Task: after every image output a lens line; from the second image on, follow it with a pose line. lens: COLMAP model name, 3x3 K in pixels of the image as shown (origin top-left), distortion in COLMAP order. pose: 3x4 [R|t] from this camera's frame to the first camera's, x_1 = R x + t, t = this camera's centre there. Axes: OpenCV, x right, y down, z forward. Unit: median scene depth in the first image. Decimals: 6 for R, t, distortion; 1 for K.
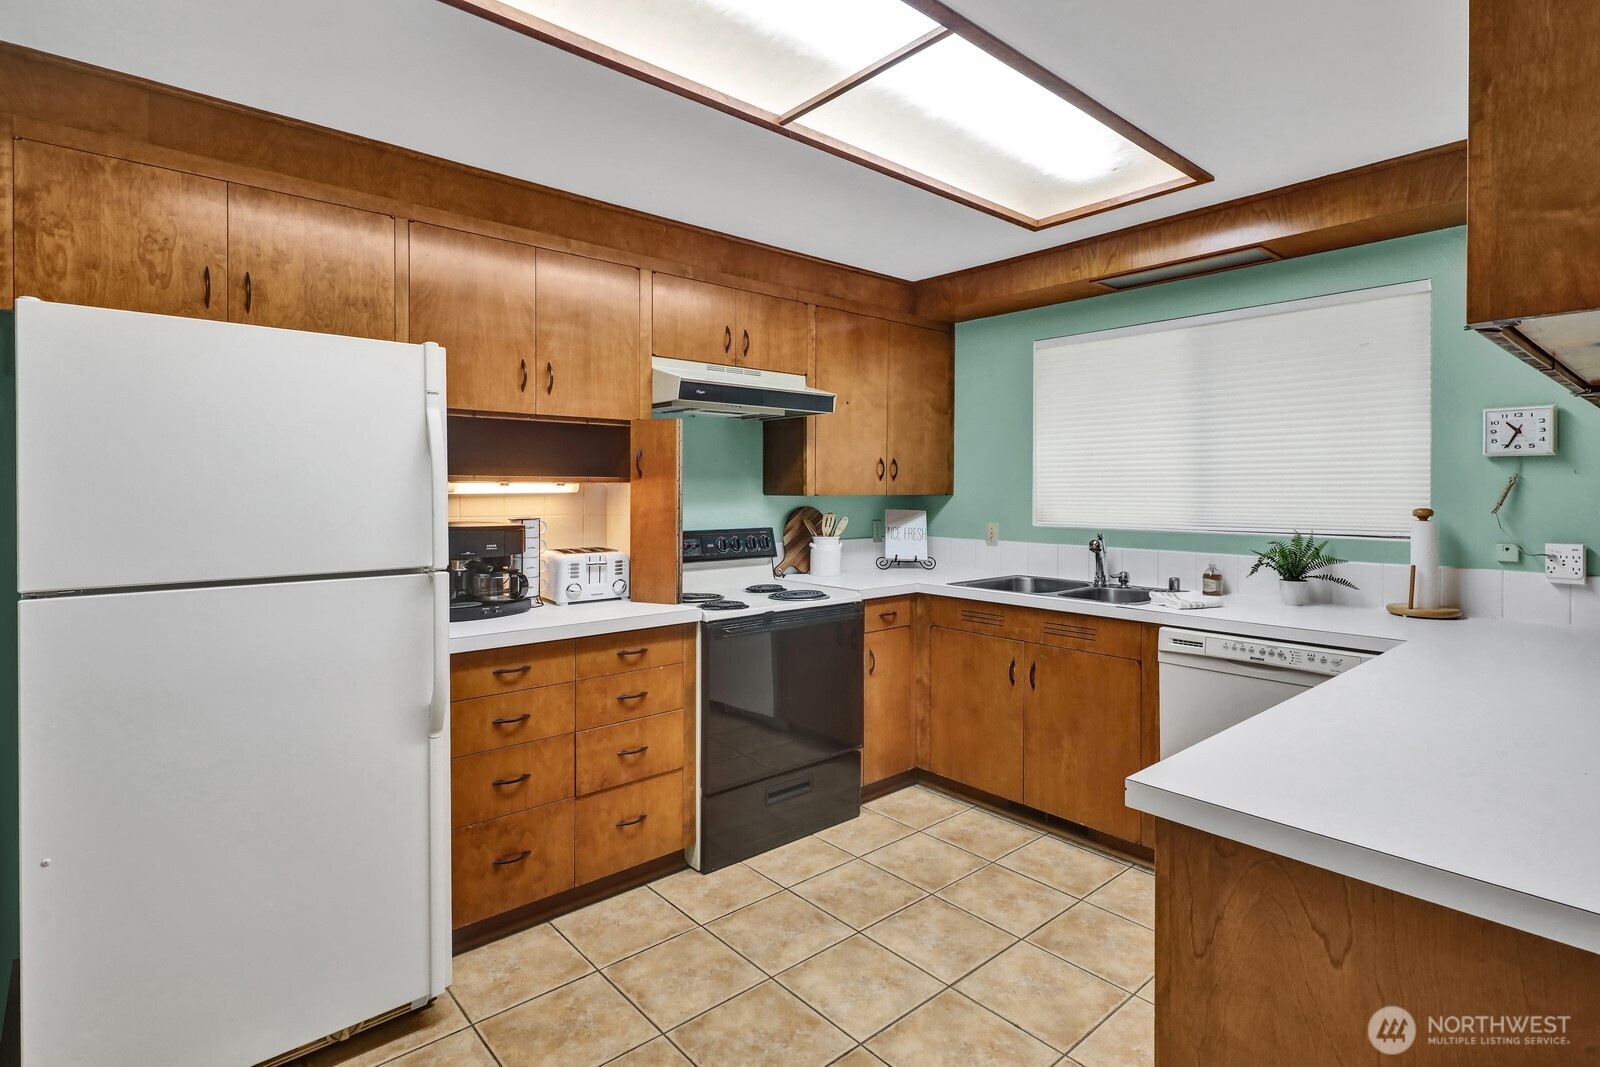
lens RADIAL K [[793.1, 0, 801.1], [0, 793.1, 486.7], [0, 0, 1]] dist [0.010458, -0.003387]
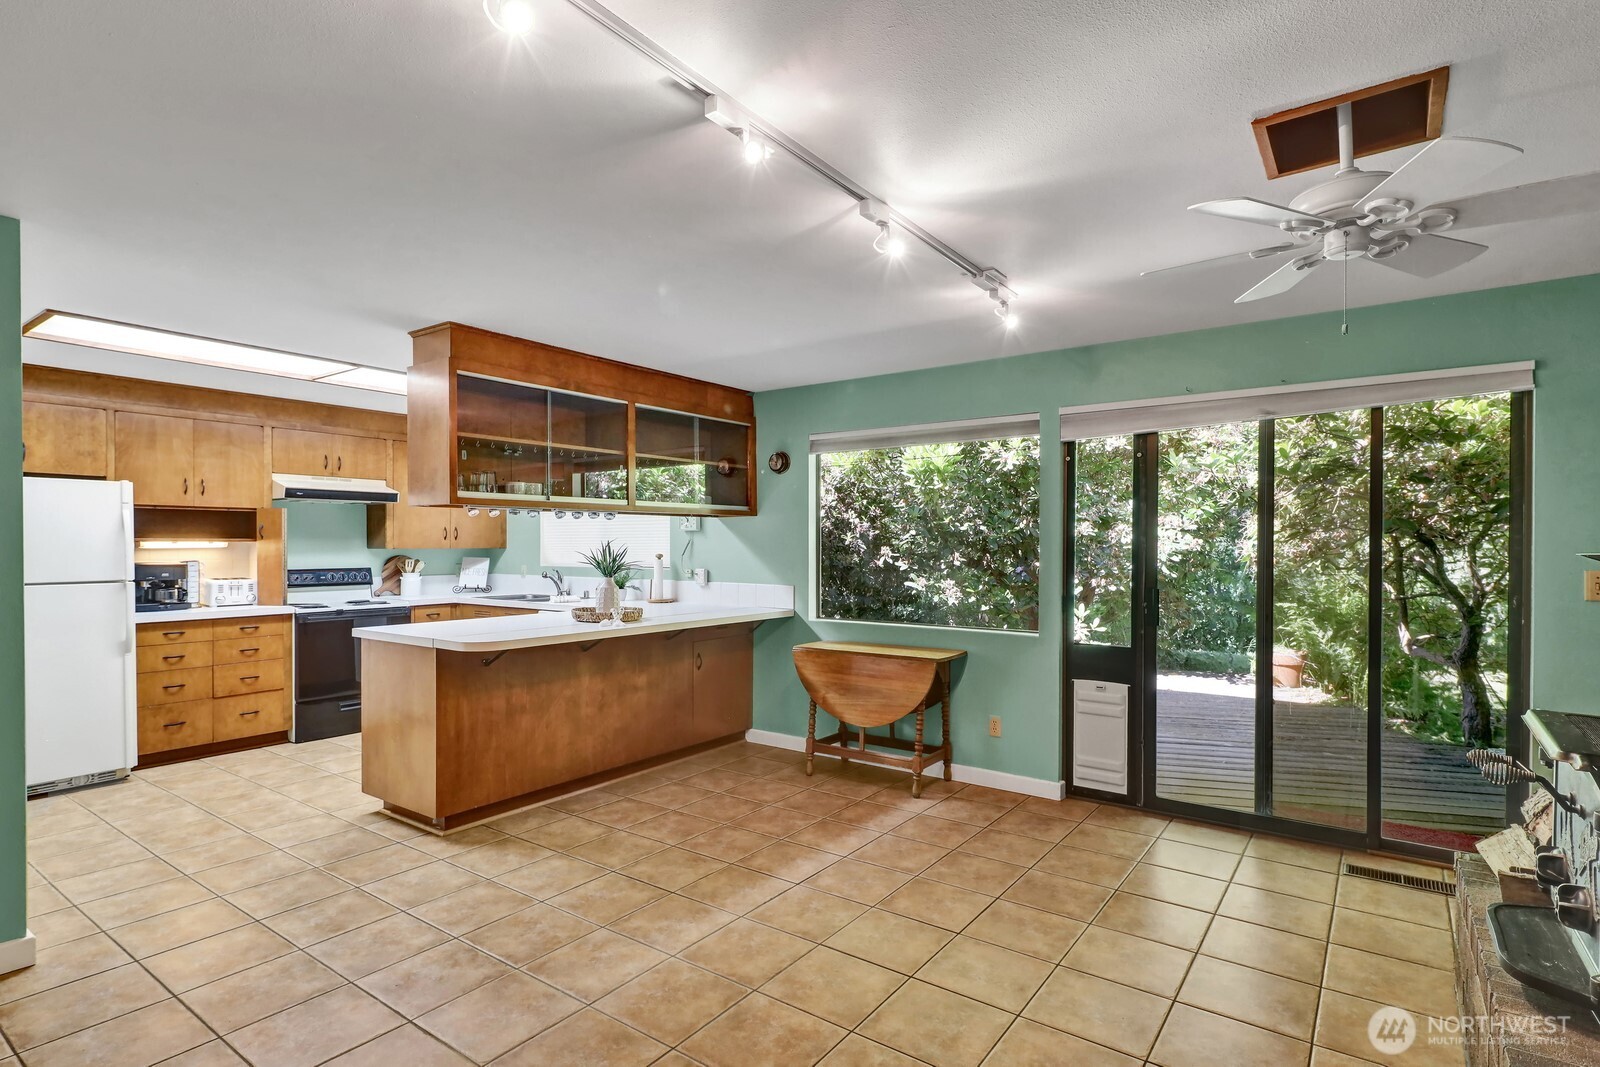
lens RADIAL K [[793.1, 0, 803.2], [0, 793.1, 544.6], [0, 0, 1]] dist [0.010458, -0.003387]
pose [[0.972161, -0.000828, 0.234311, 0.636733], [-0.000322, 0.999988, 0.004868, -0.008529], [-0.234312, -0.004808, 0.972150, -1.200170]]
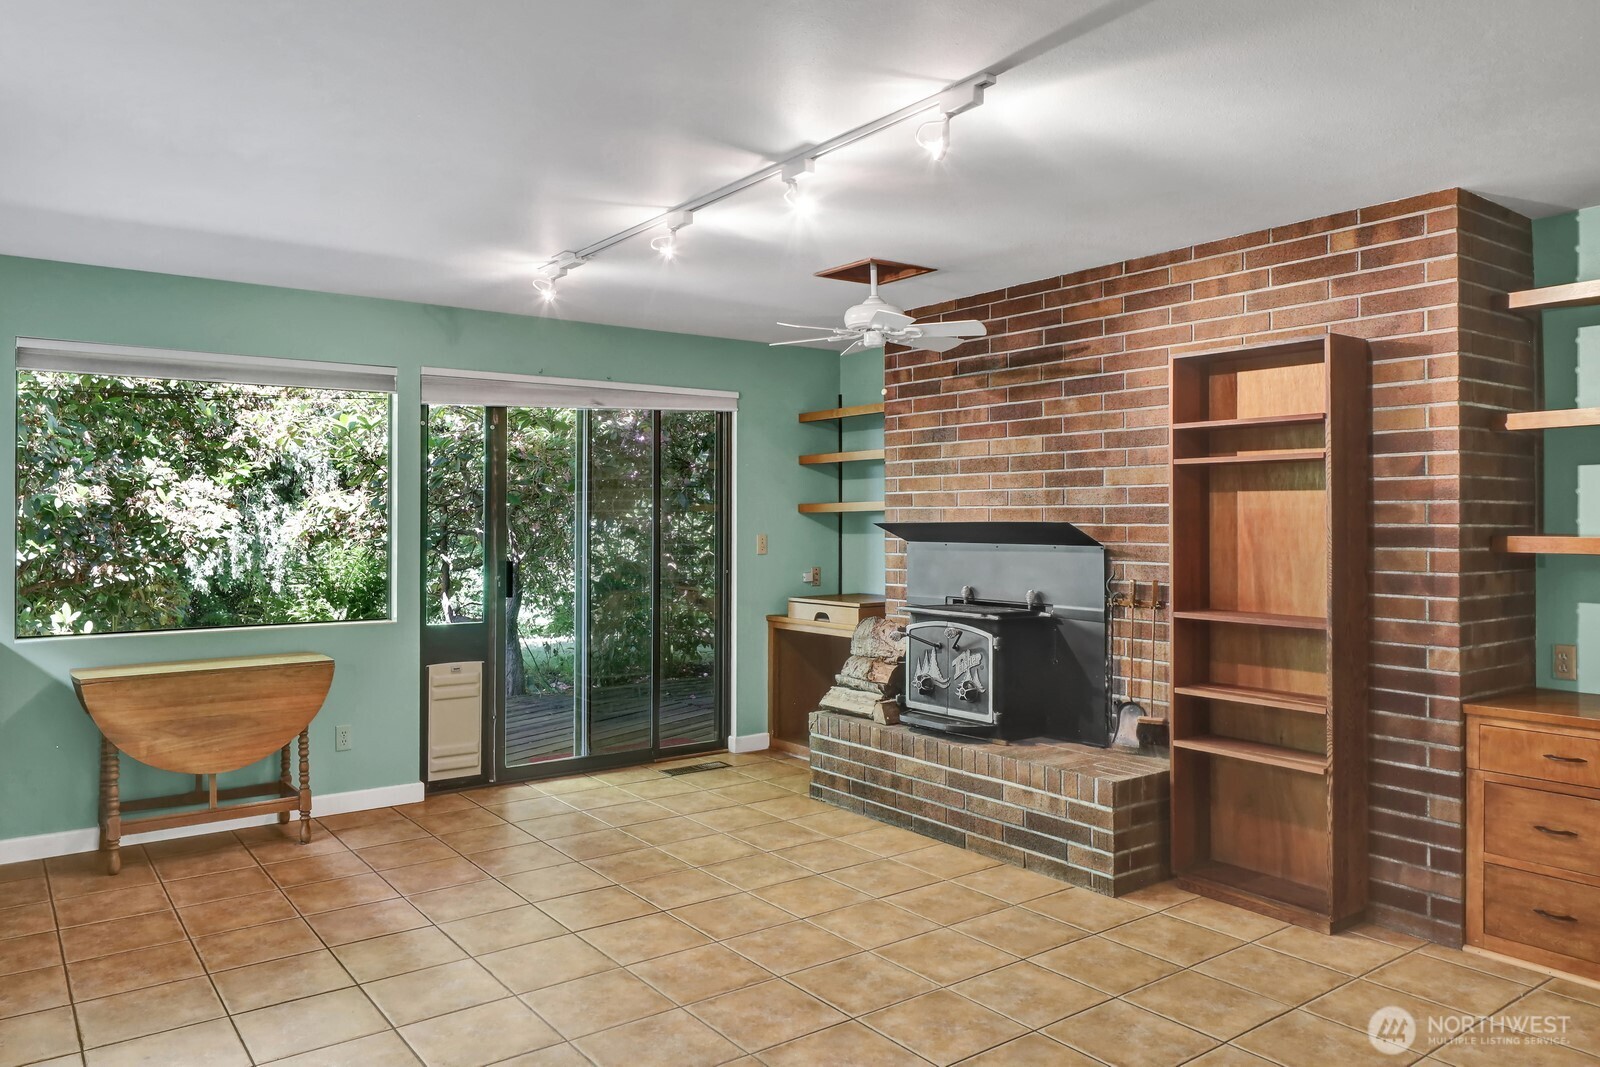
lens RADIAL K [[1117.9, 0, 788.2], [0, 1117.9, 530.0], [0, 0, 1]] dist [0.004656, -0.002125]
pose [[0.075991, -0.014245, 0.997007, -0.430441], [-0.006319, 0.999871, 0.014767, -0.014669], [-0.997088, -0.007423, 0.075891, -0.605020]]
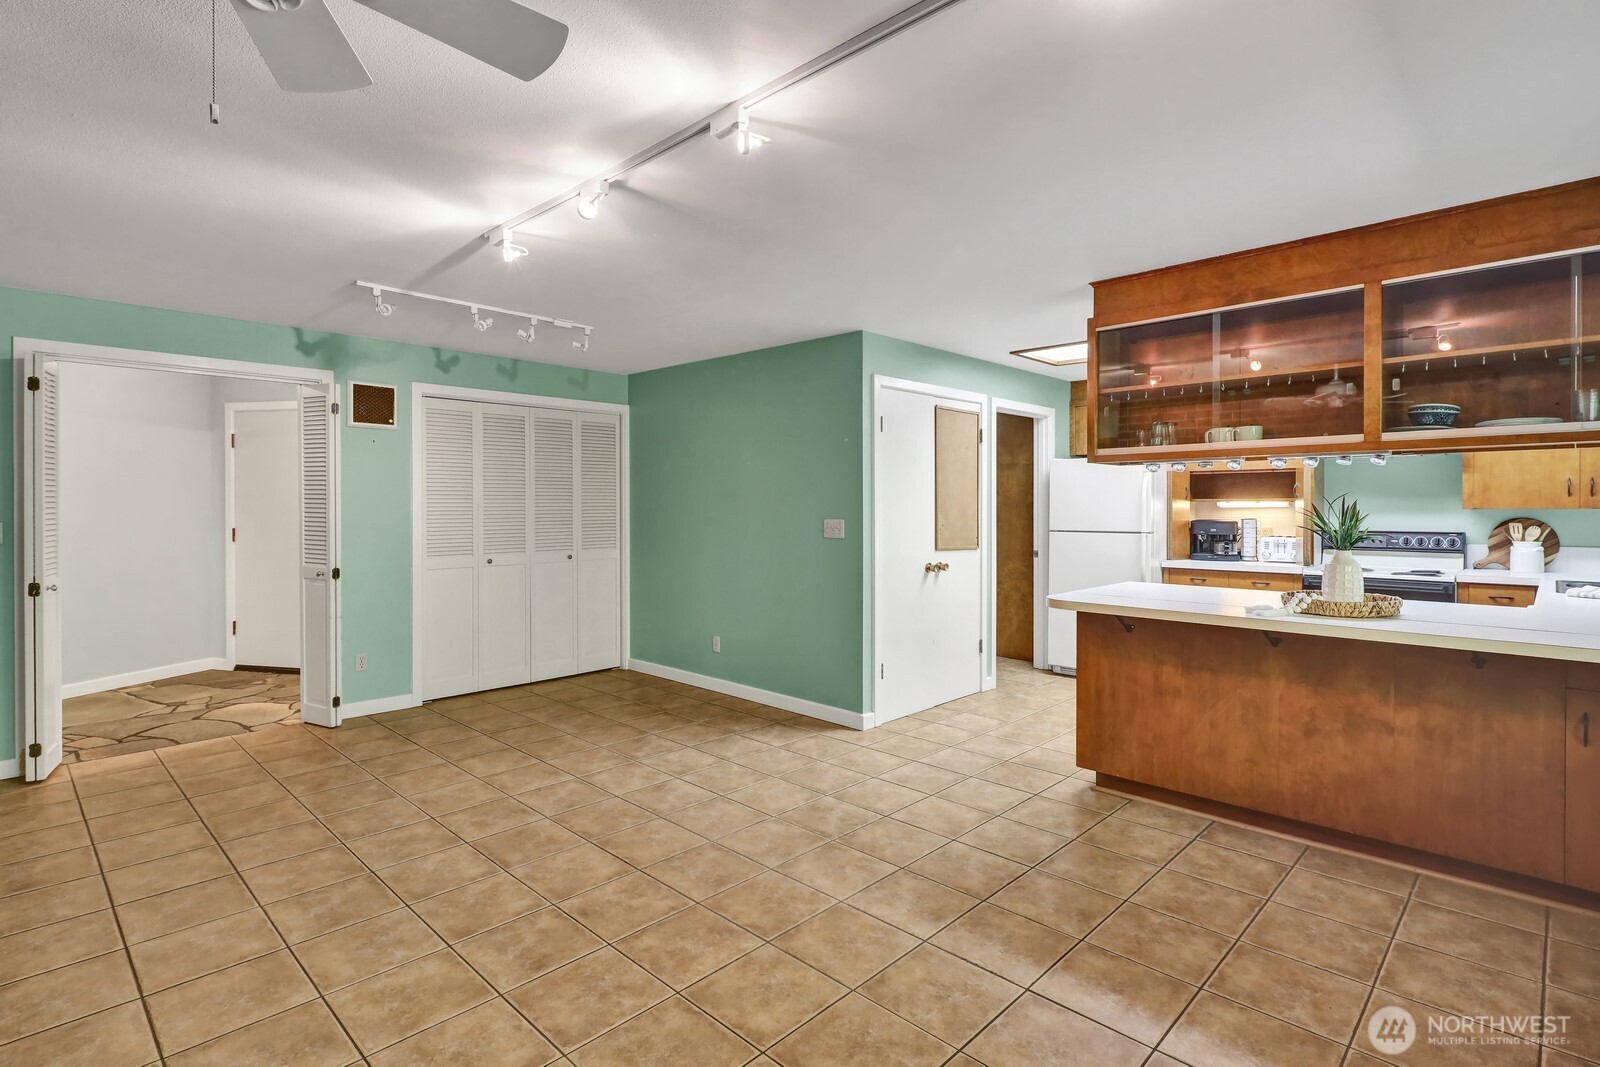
lens RADIAL K [[793.1, 0, 798.2], [0, 793.1, 506.2], [0, 0, 1]] dist [0.010458, -0.003387]
pose [[0.087973, -0.003431, -0.996117, 1.686070], [0.006277, 0.999976, -0.002890, 0.004437], [0.996103, -0.005998, 0.087992, -0.371496]]
